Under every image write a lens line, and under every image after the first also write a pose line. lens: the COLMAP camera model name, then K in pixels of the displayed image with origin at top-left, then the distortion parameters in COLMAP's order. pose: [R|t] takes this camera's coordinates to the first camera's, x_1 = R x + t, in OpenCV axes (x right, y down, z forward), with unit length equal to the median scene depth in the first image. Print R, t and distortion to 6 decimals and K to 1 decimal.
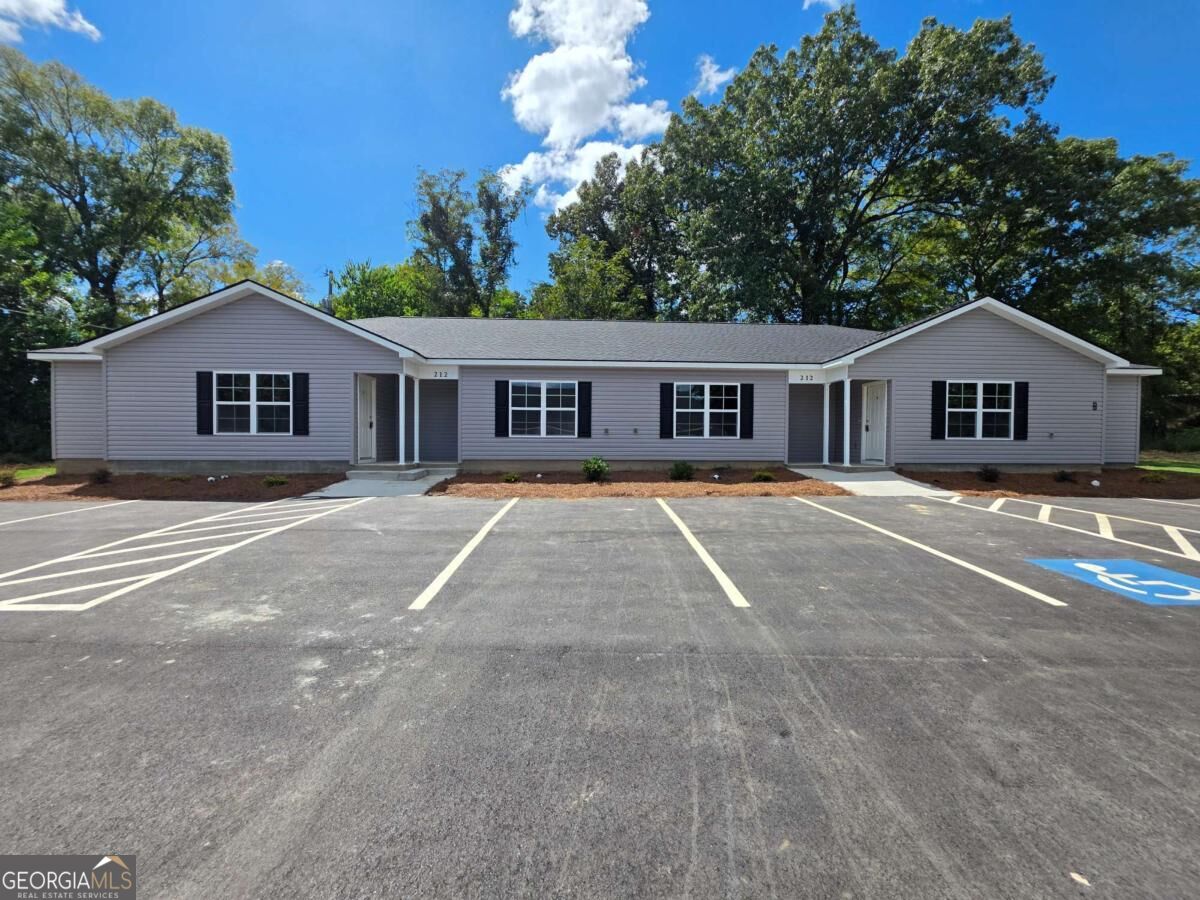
lens RADIAL K [[475.4, 0, 603.0], [0, 475.4, 453.0], [0, 0, 1]] dist [0.005866, -0.000171]
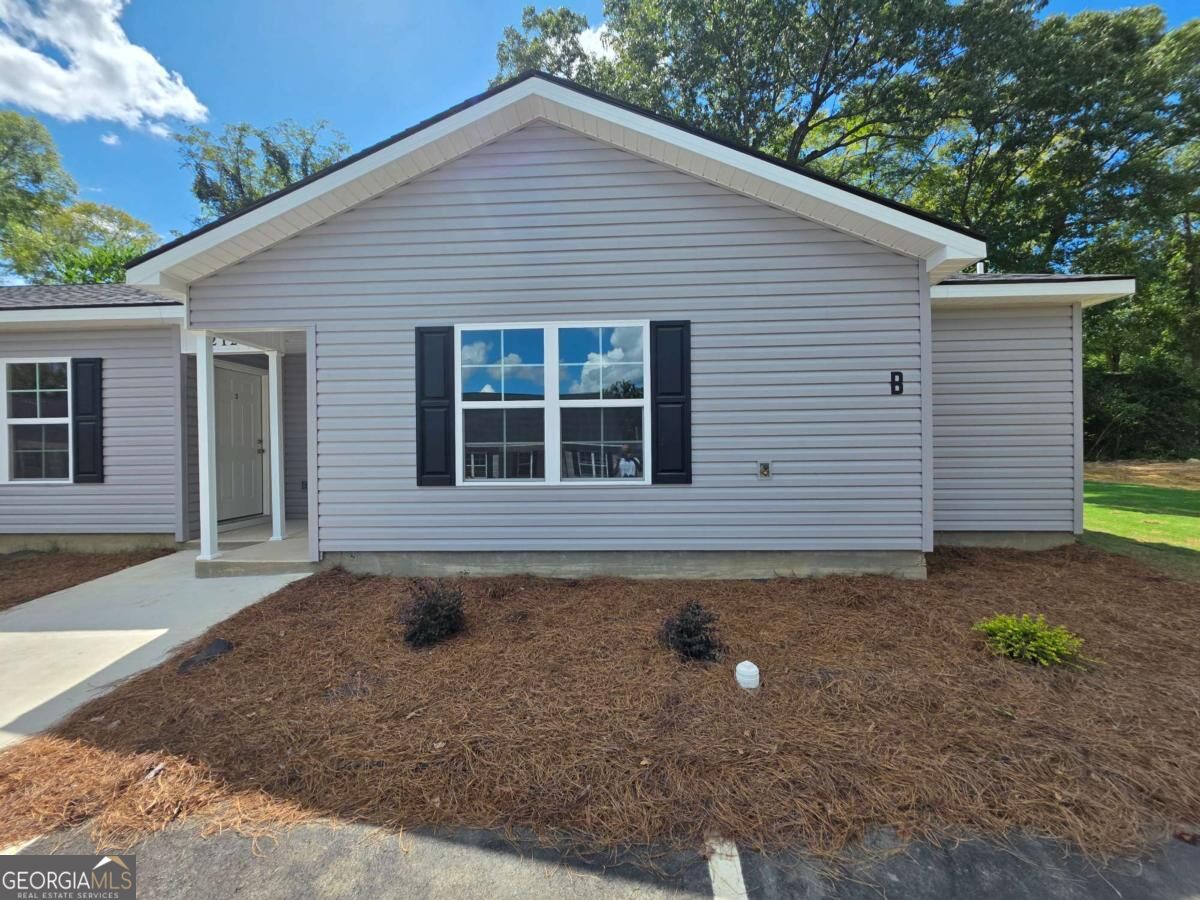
lens RADIAL K [[475.4, 0, 600.9], [0, 475.4, 457.0], [0, 0, 1]] dist [0.005866, -0.000171]
pose [[0.995243, -0.017897, -0.095765, 0.810988], [0.016764, 0.999780, -0.012617, -0.042450], [0.095970, 0.010951, 0.995324, 0.609585]]
